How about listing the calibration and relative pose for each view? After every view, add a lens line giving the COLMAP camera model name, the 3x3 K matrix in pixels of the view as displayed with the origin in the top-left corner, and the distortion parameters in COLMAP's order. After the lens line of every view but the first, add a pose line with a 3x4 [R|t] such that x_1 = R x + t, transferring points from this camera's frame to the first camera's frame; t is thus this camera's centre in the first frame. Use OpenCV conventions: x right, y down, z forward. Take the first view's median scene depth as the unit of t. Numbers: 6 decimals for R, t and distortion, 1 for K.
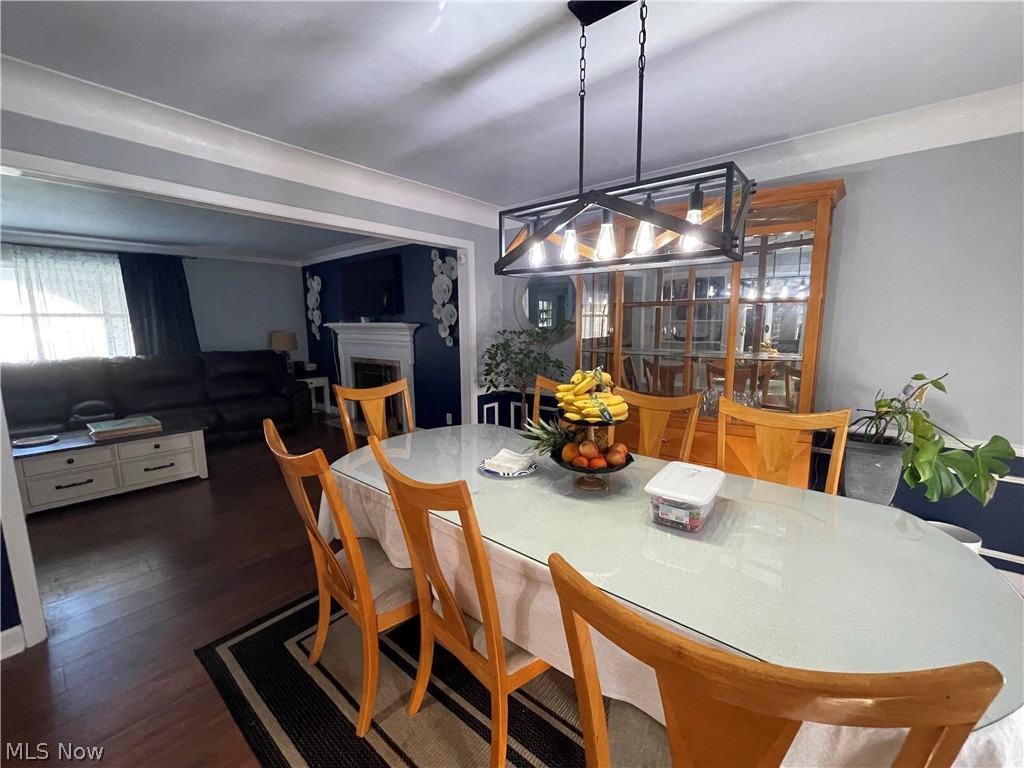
lens RADIAL K [[417.6, 0, 515.0], [0, 417.6, 383.5], [0, 0, 1]] dist [-0.001186, -0.000012]
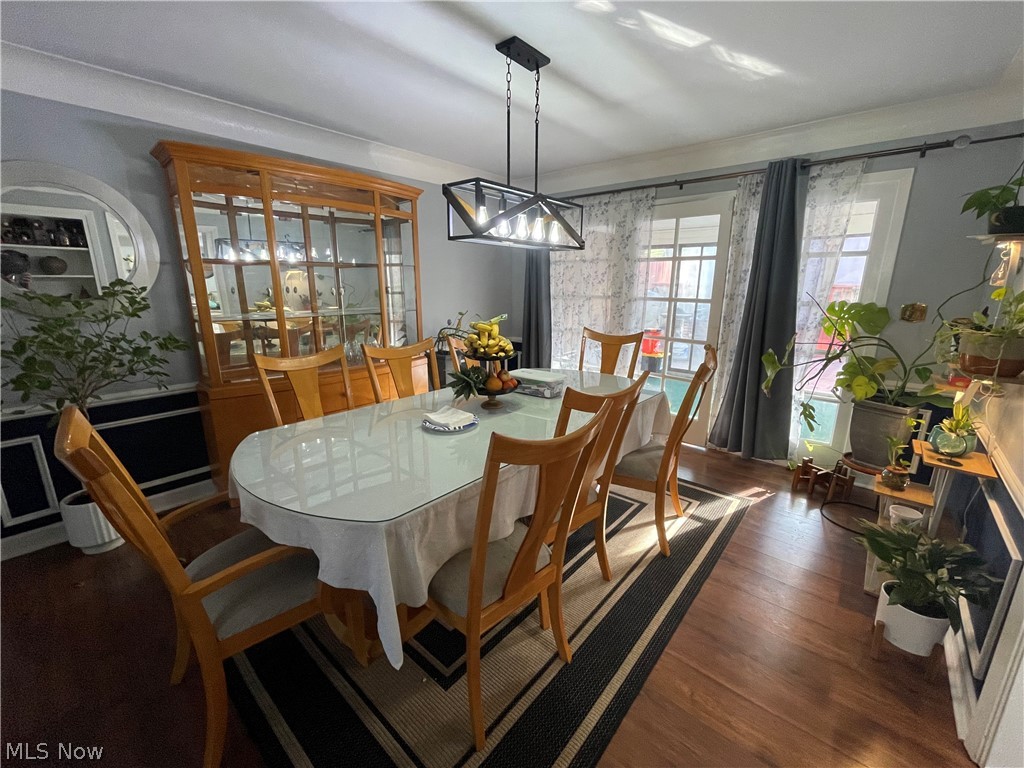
lens RADIAL K [[425.4, 0, 500.9], [0, 425.4, 385.2], [0, 0, 1]] dist [-0.003027, -0.000344]
pose [[0.028814, -0.231058, 0.972513, -0.416495], [0.150617, 0.962813, 0.224291, -0.044884], [-0.988172, 0.140014, 0.062543, 0.321609]]
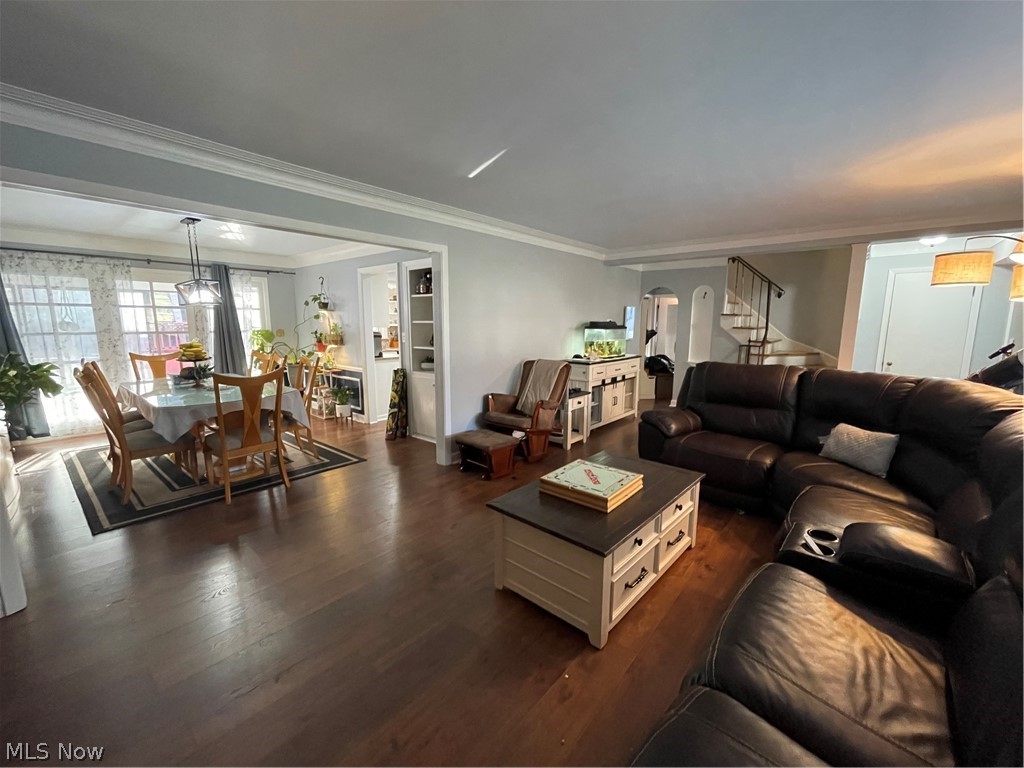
lens RADIAL K [[425.4, 0, 500.9], [0, 425.4, 385.2], [0, 0, 1]] dist [-0.003027, -0.000344]
pose [[-0.999537, 0.001033, 0.030410, -0.628692], [0.010064, 0.954398, 0.298366, -0.184289], [-0.028715, 0.298534, -0.953967, 1.227887]]
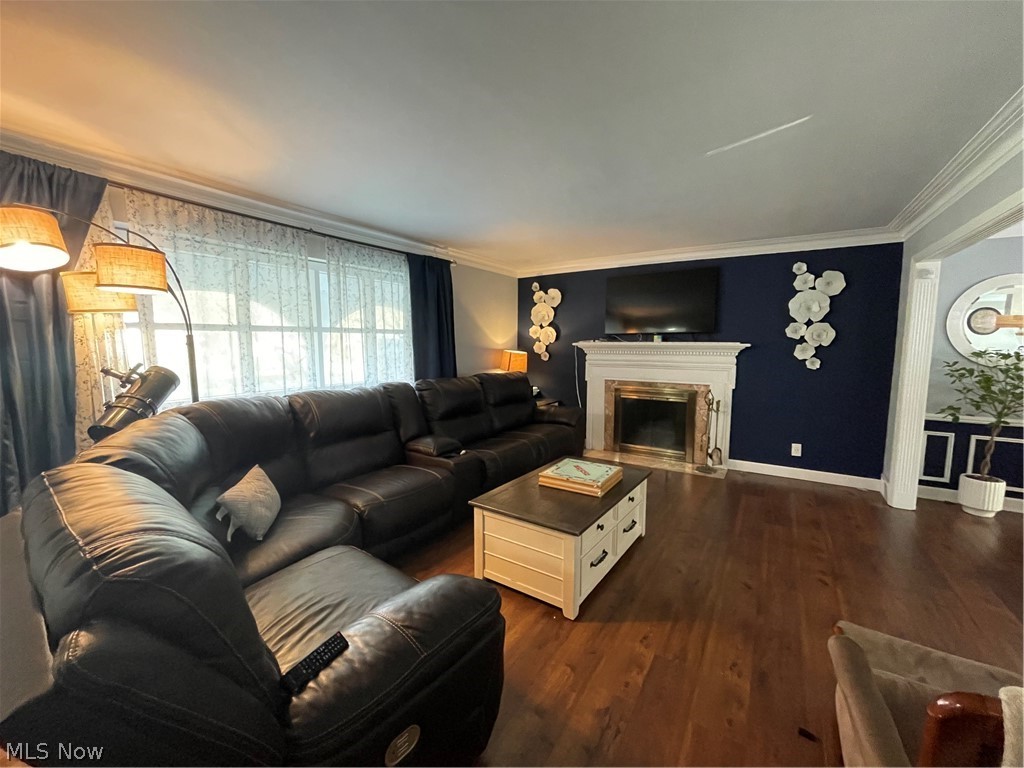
lens RADIAL K [[417.6, 0, 515.0], [0, 417.6, 383.5], [0, 0, 1]] dist [-0.001186, -0.000012]
pose [[0.991226, -0.005339, 0.132070, -0.894588], [0.011119, 0.999010, -0.043067, -0.025386], [-0.131709, 0.044157, 0.990304, 0.186887]]
